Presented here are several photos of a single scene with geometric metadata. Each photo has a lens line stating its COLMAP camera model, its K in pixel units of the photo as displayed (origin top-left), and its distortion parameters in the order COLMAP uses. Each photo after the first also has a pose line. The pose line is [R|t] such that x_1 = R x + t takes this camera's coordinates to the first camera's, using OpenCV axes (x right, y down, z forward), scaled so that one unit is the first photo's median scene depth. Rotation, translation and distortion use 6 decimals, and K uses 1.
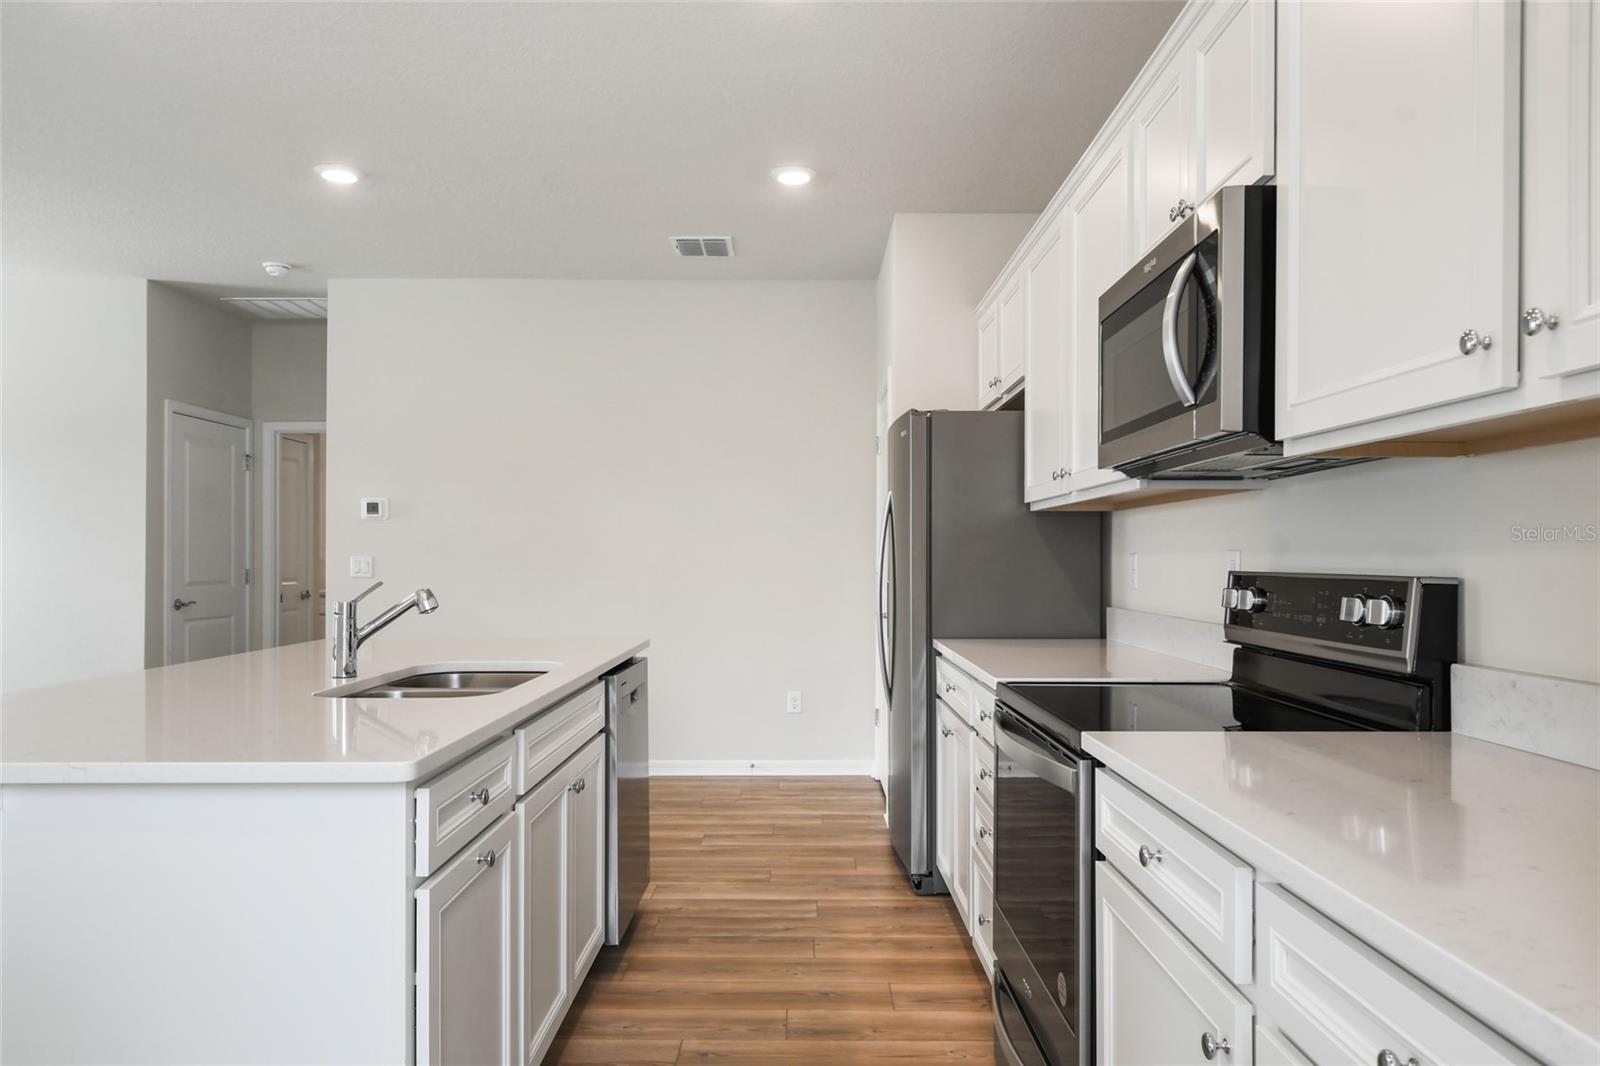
lens RADIAL K [[1036.5, 0, 800.0], [0, 1036.5, 533.0], [0, 0, 1]] dist [0.001181, -0.000161]
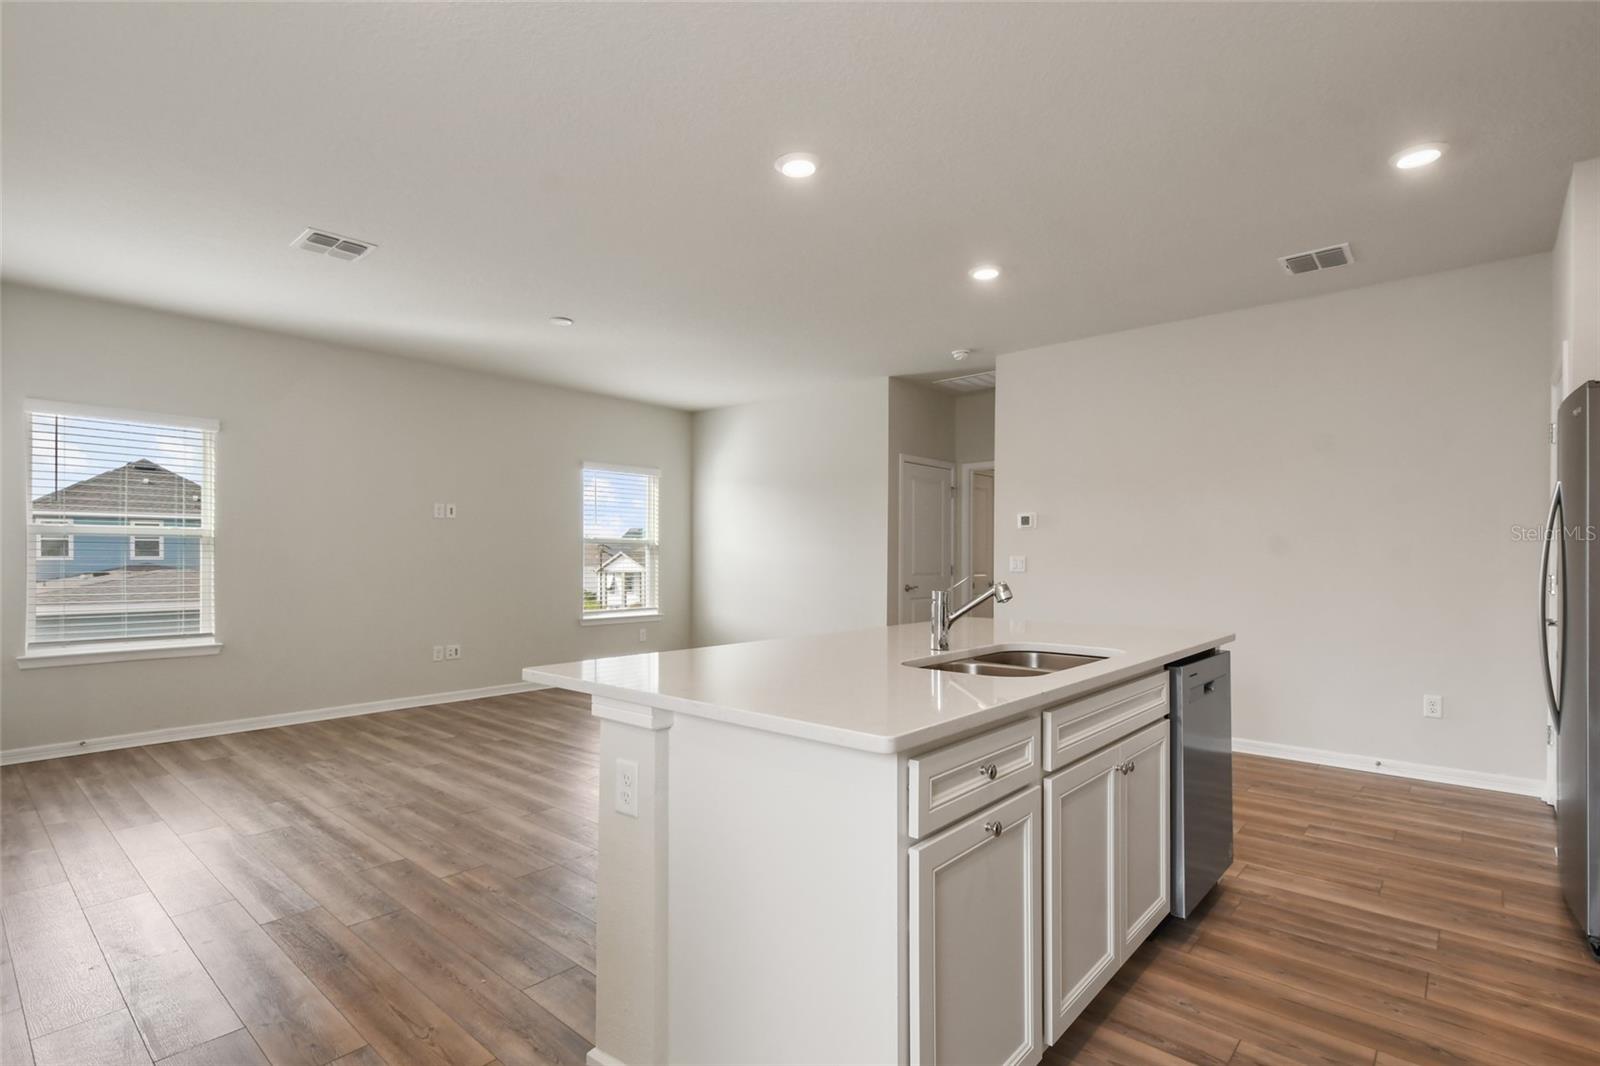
lens RADIAL K [[764.1, 0, 799.0], [0, 764.1, 552.4], [0, 0, 1]] dist [0.002766, -0.000965]
pose [[0.751536, -0.004131, -0.659679, 0.039229], [0.015137, 0.999825, 0.010984, 0.003742], [0.659518, -0.018240, 0.751468, 0.124368]]
